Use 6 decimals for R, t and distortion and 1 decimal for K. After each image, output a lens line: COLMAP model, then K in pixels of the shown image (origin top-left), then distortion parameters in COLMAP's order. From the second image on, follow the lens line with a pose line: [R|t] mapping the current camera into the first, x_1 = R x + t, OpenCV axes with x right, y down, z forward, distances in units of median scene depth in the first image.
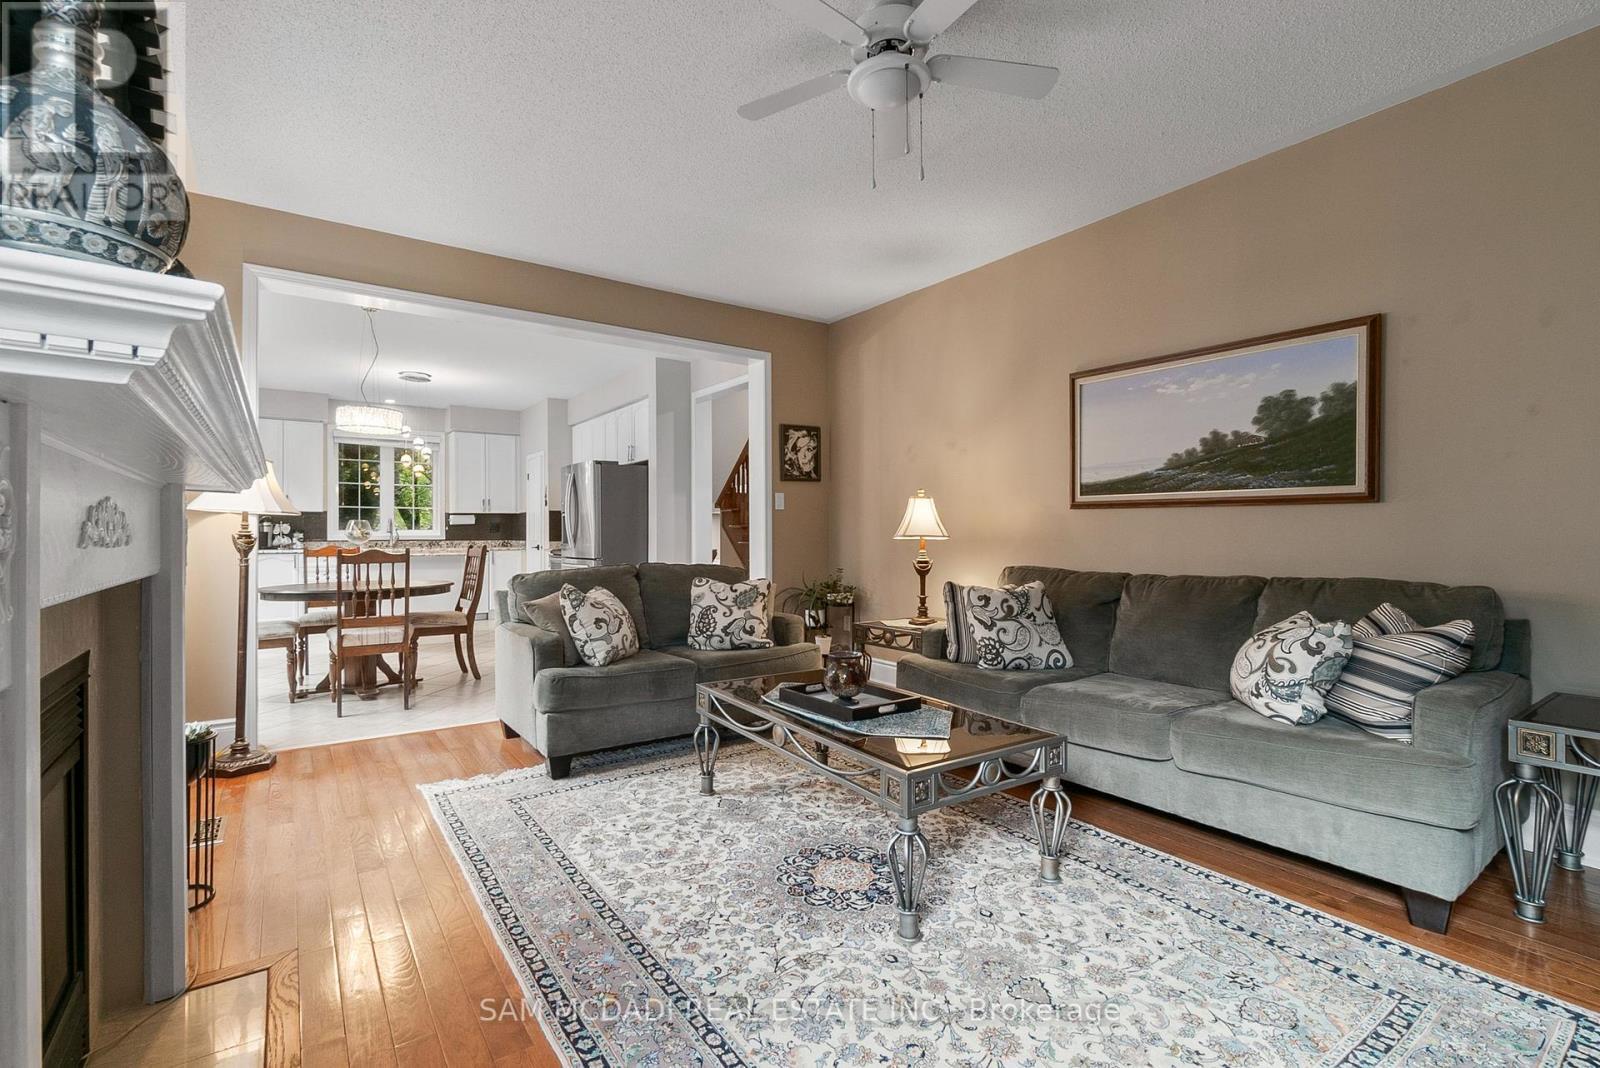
lens RADIAL K [[702.0, 0, 773.4], [0, 702.0, 530.3], [0, 0, 1]] dist [0.001865, -0.000772]
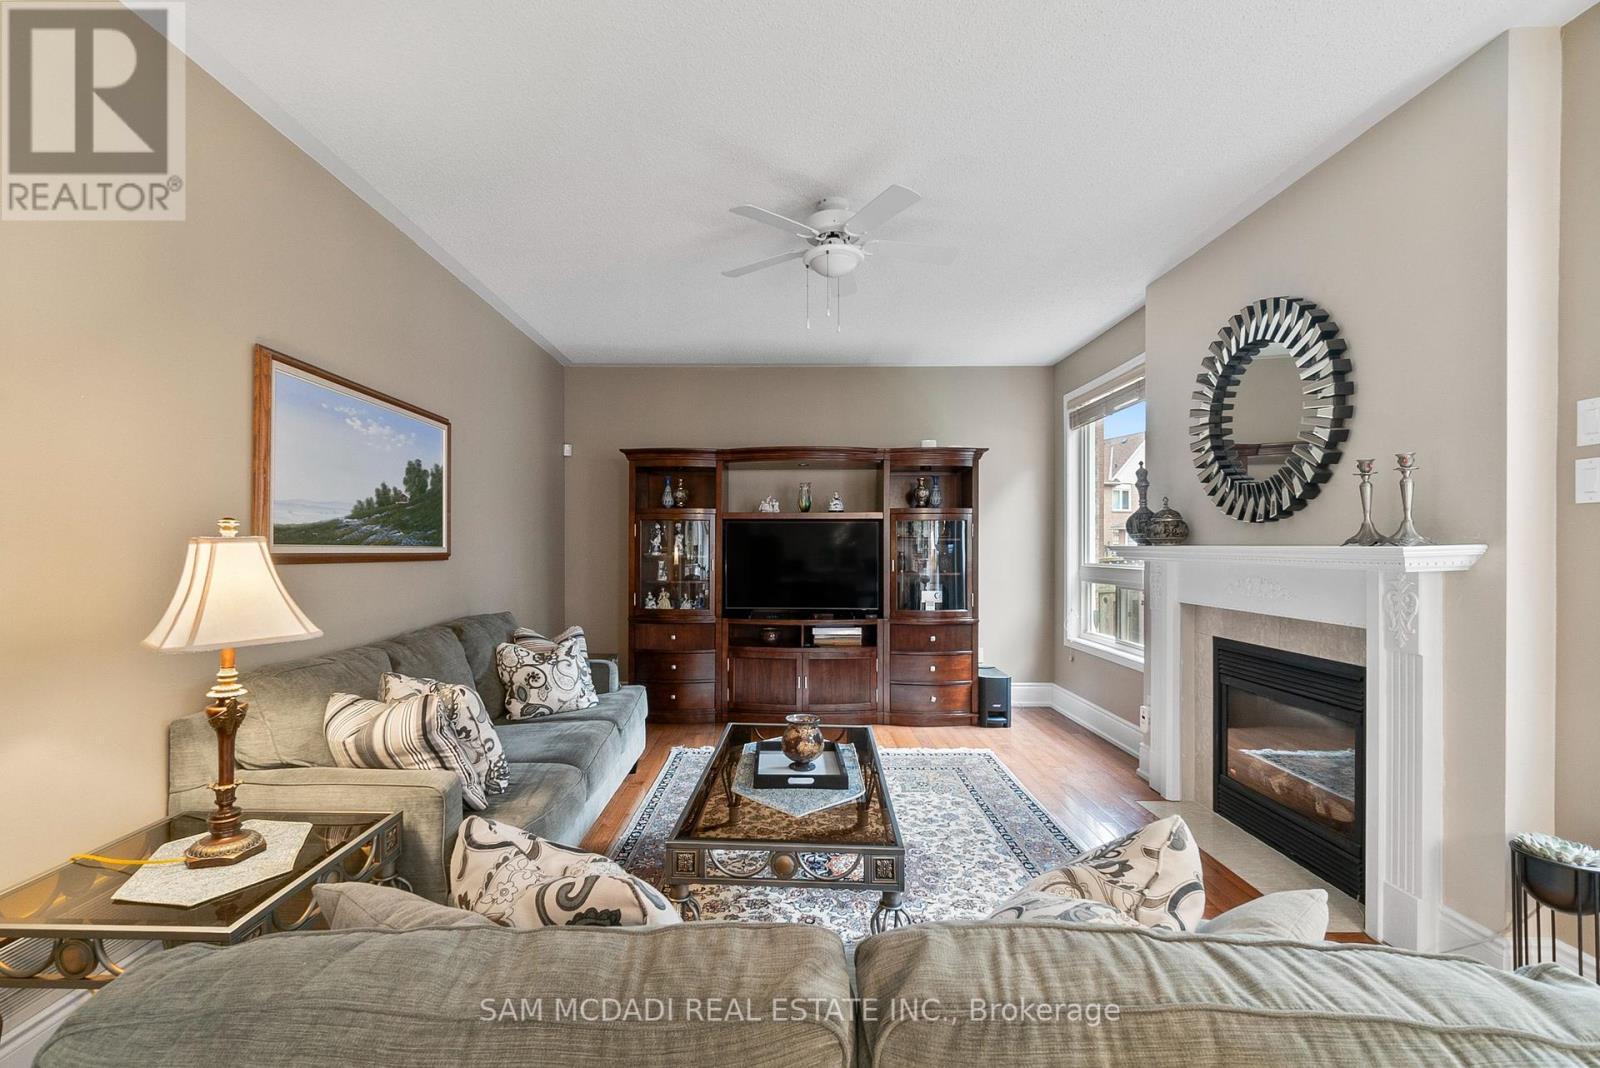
lens RADIAL K [[702.0, 0, 791.3], [0, 702.0, 539.7], [0, 0, 1]] dist [0.001865, -0.000772]
pose [[-0.829509, 0.007329, 0.558445, -0.368497], [0.001343, 0.999937, -0.011128, -0.054954], [-0.558491, -0.008480, -0.829467, 1.512847]]
